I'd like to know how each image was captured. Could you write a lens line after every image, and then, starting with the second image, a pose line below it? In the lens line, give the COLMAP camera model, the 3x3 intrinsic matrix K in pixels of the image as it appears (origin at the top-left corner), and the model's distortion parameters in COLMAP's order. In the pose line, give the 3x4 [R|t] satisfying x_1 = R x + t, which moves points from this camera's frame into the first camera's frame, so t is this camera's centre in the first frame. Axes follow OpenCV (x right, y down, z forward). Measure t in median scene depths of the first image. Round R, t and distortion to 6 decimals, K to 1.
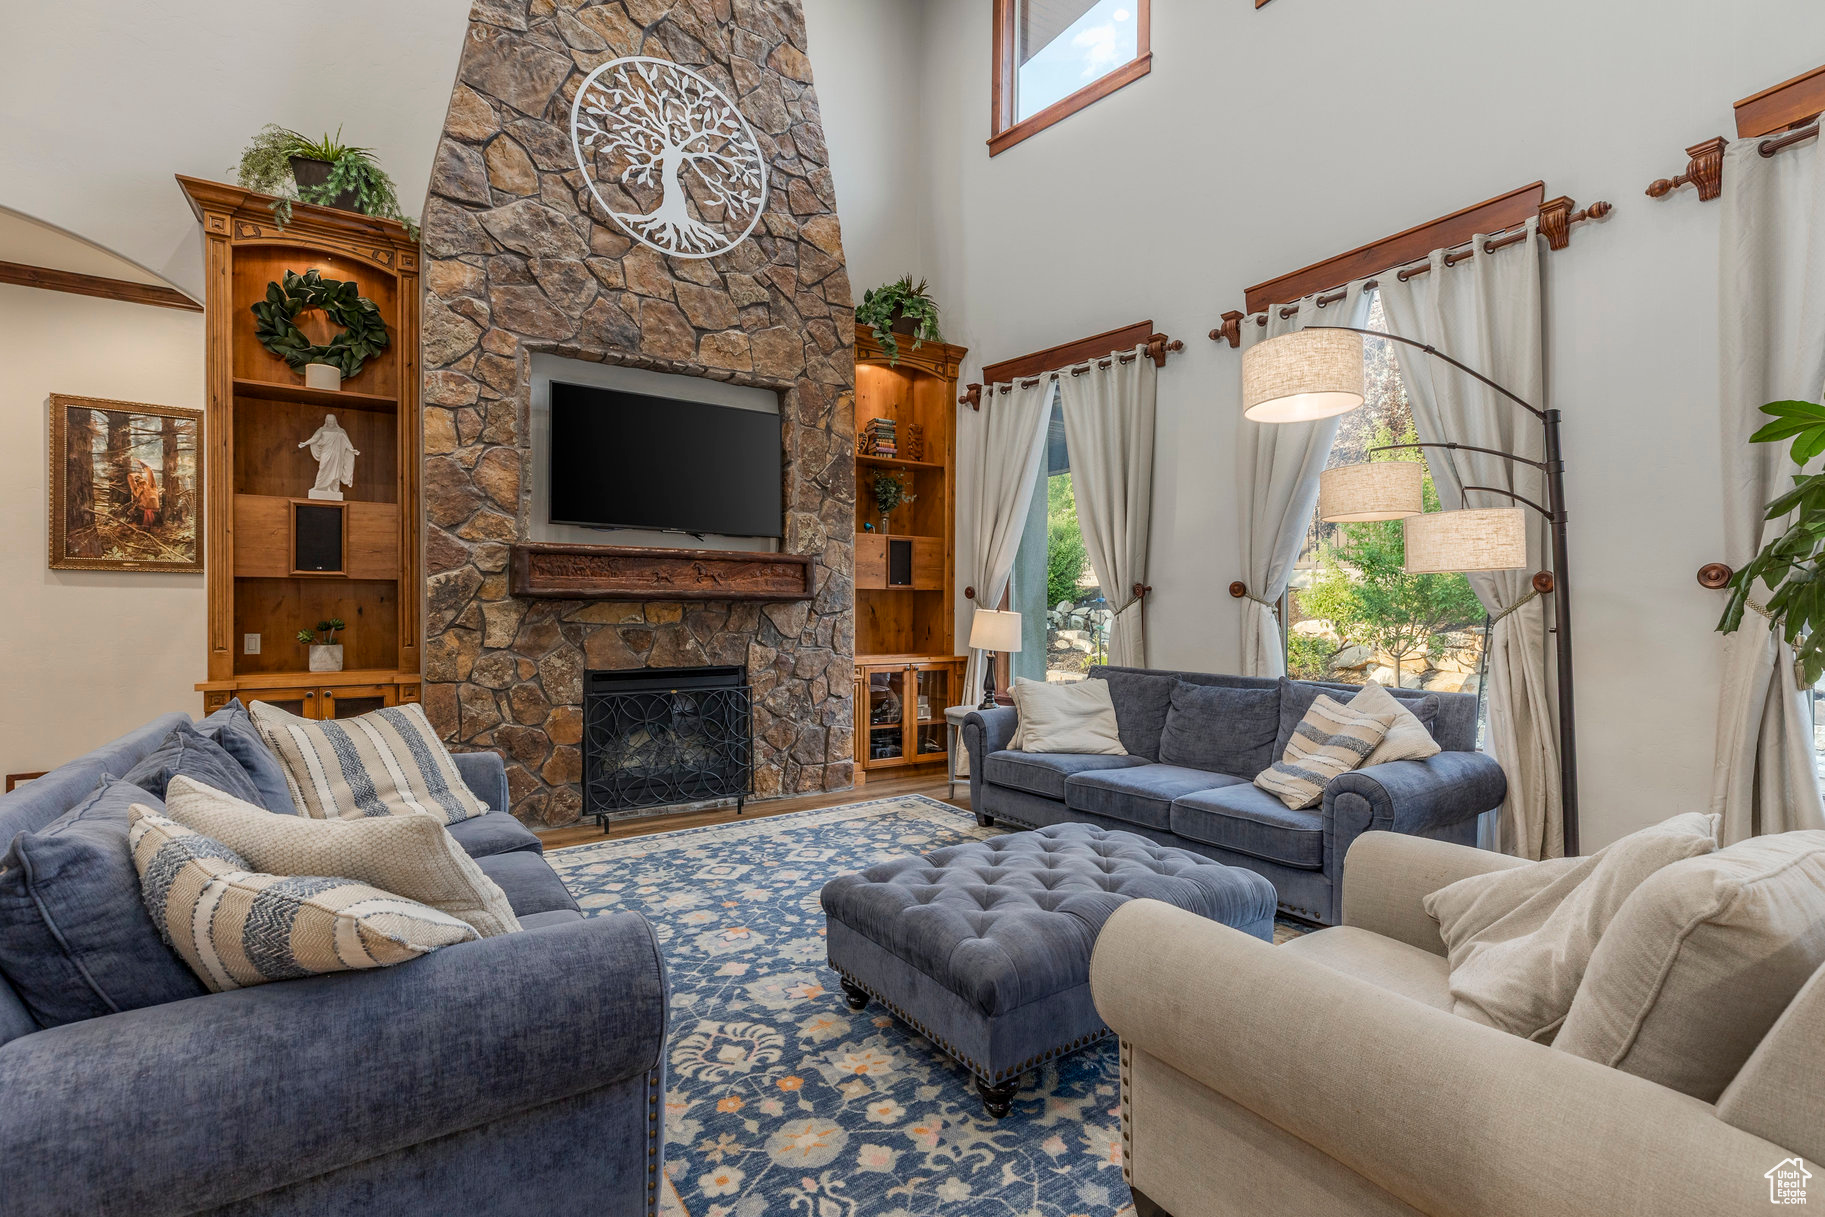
lens RADIAL K [[828.0, 0, 924.2], [0, 828.0, 607.5], [0, 0, 1]] dist [0.003665, 0.000377]
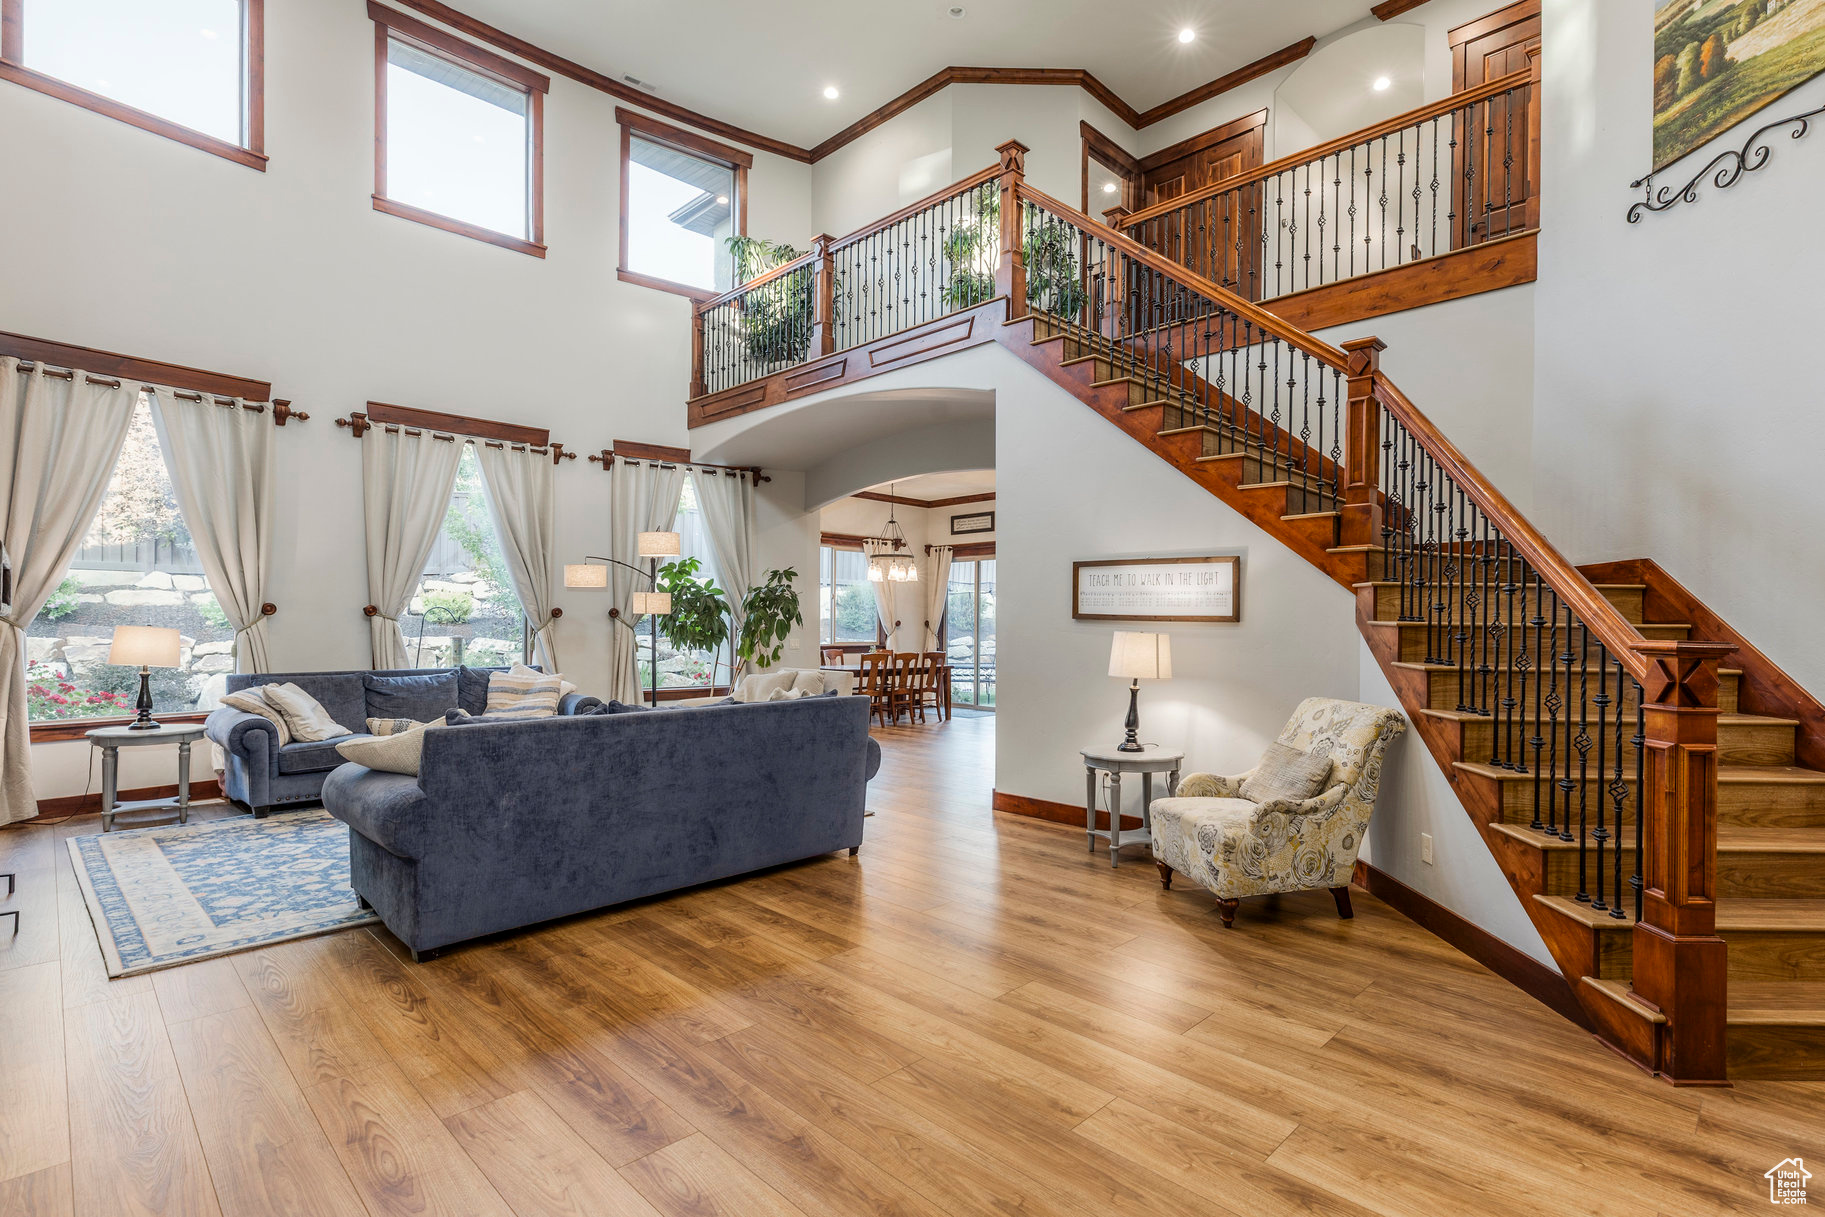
lens RADIAL K [[879.9, 0, 955.0], [0, 879.9, 627.2], [0, 0, 1]] dist [0.003588, 0.000452]
pose [[-0.216429, -0.008082, 0.976265, -1.363424], [-0.008062, 0.999946, 0.006491, -0.013140], [-0.976265, -0.006466, -0.216482, 0.353975]]
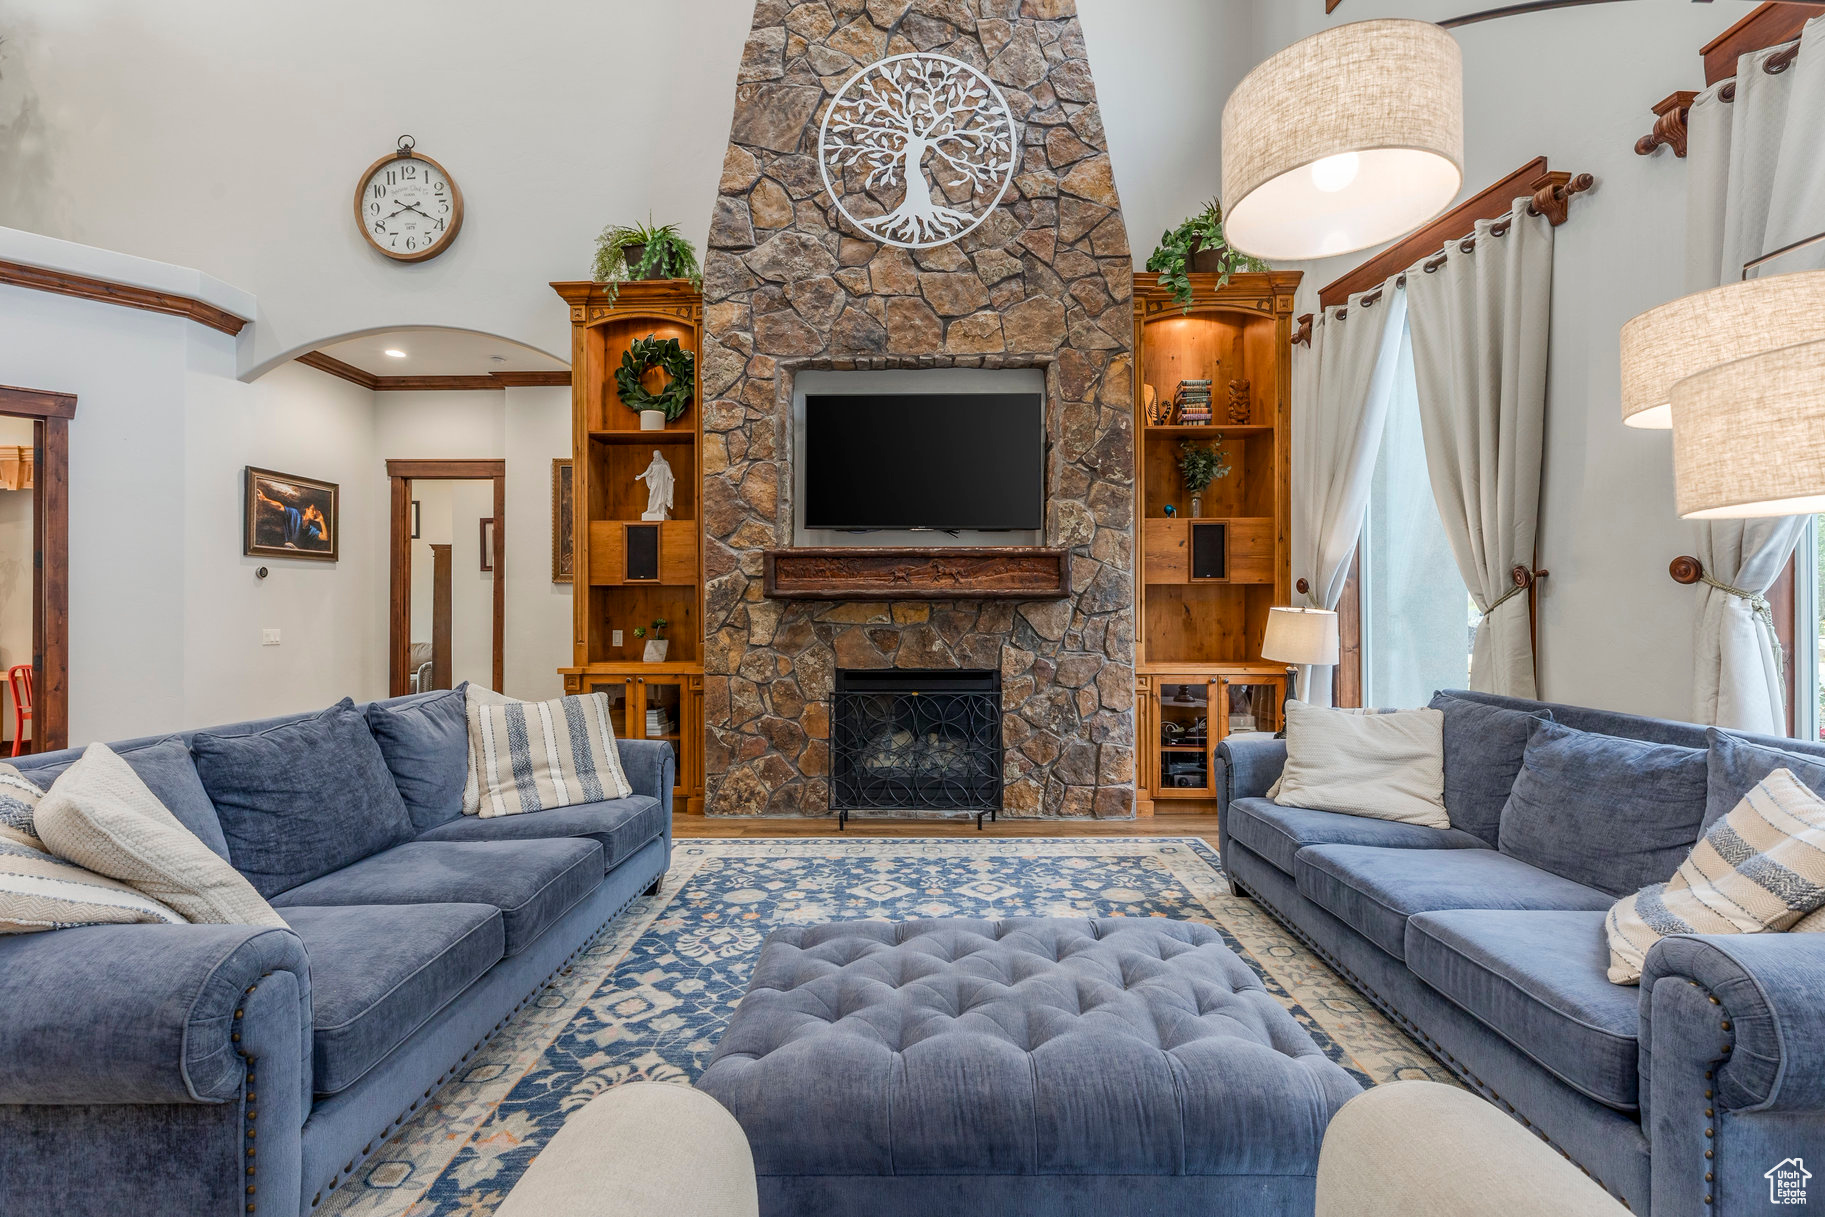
lens RADIAL K [[824.1, 0, 912.9], [0, 824.1, 601.7], [0, 0, 1]] dist [0.002816, 0.000416]
pose [[0.816883, -0.010291, -0.576712, 0.279532], [0.006046, 0.999939, -0.009278, 0.002326], [0.576772, 0.004092, 0.816895, 0.225921]]
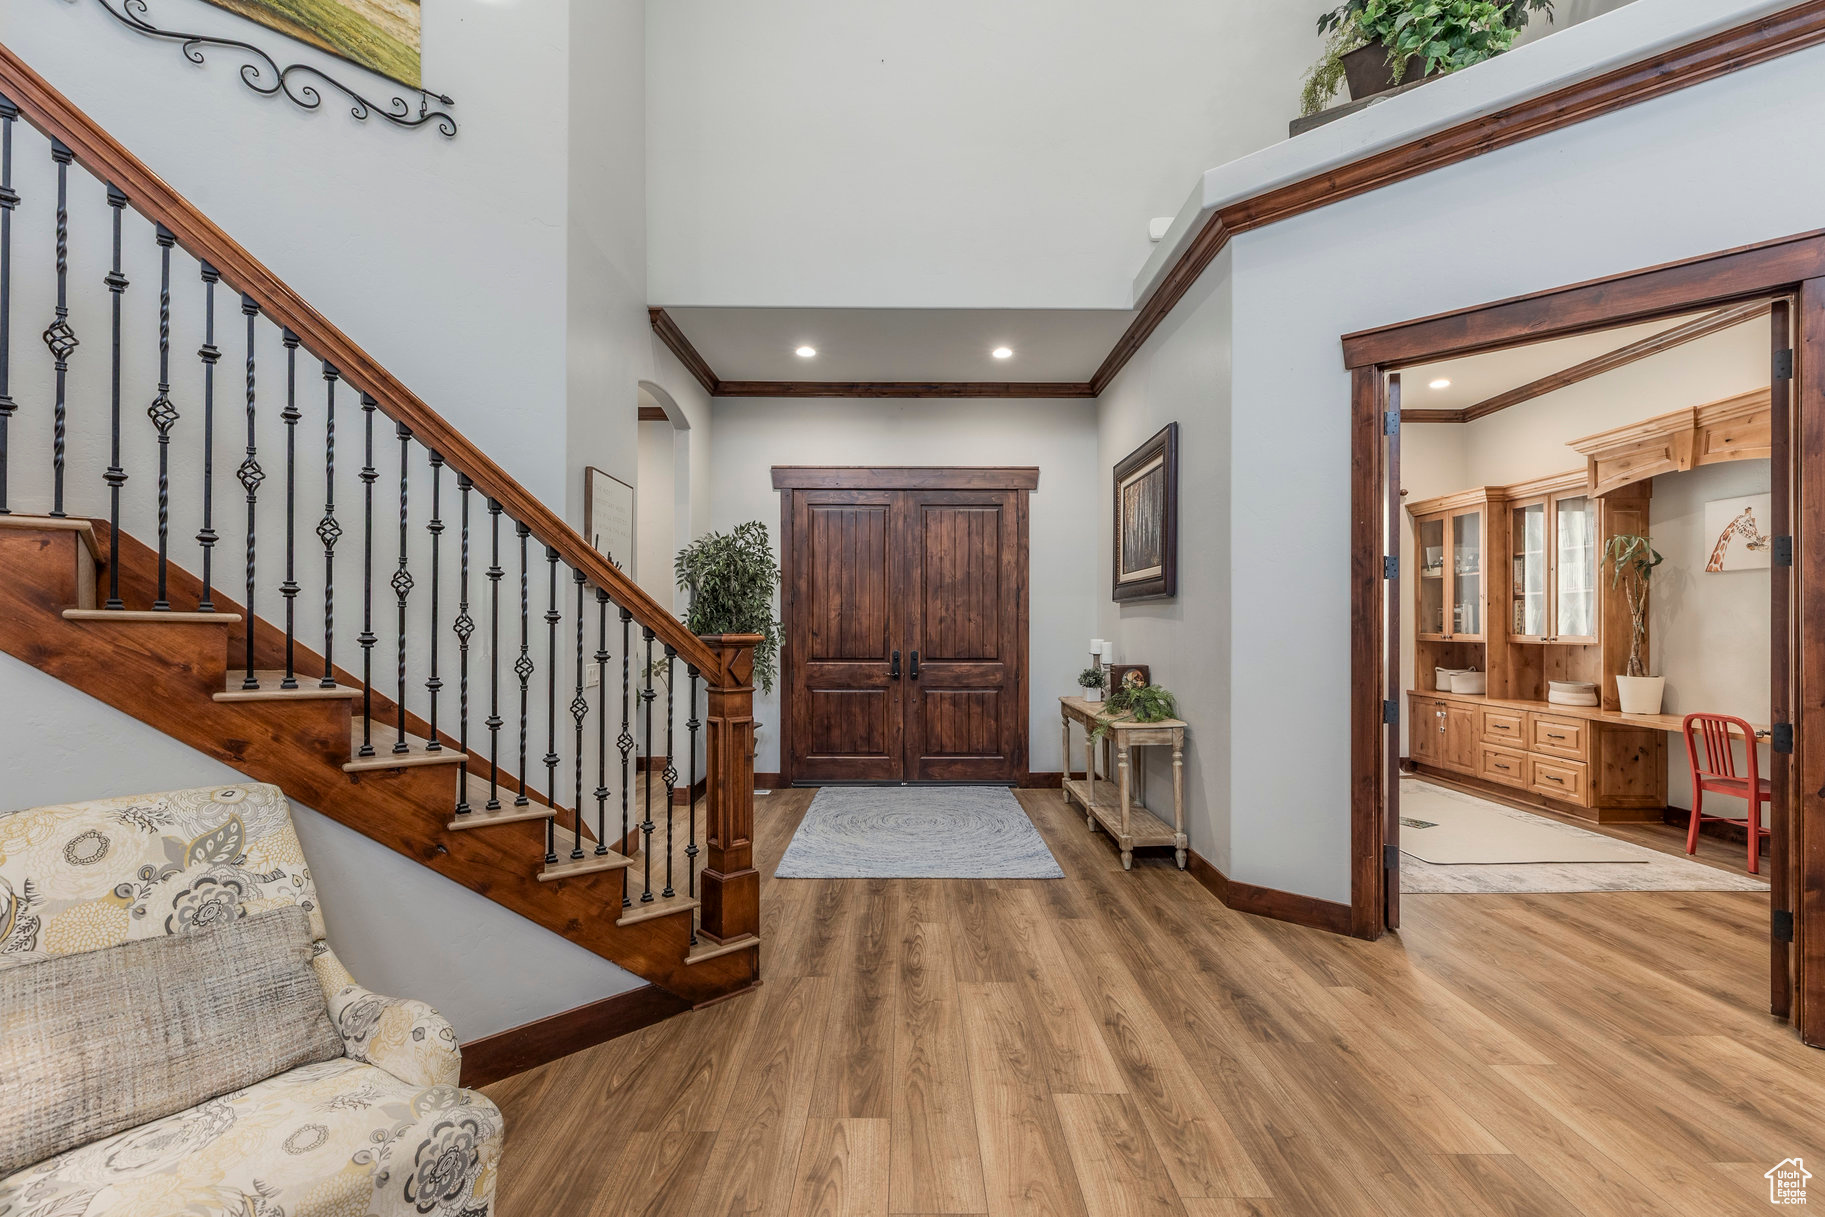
lens RADIAL K [[831.2, 0, 912.5], [0, 831.2, 608.5], [0, 0, 1]] dist [0.004291, 0.000713]
pose [[-0.546677, -0.015902, -0.837193, -0.430902], [-0.008939, 0.999874, -0.013154, -0.017207], [0.837296, 0.000293, -0.546750, 0.257467]]
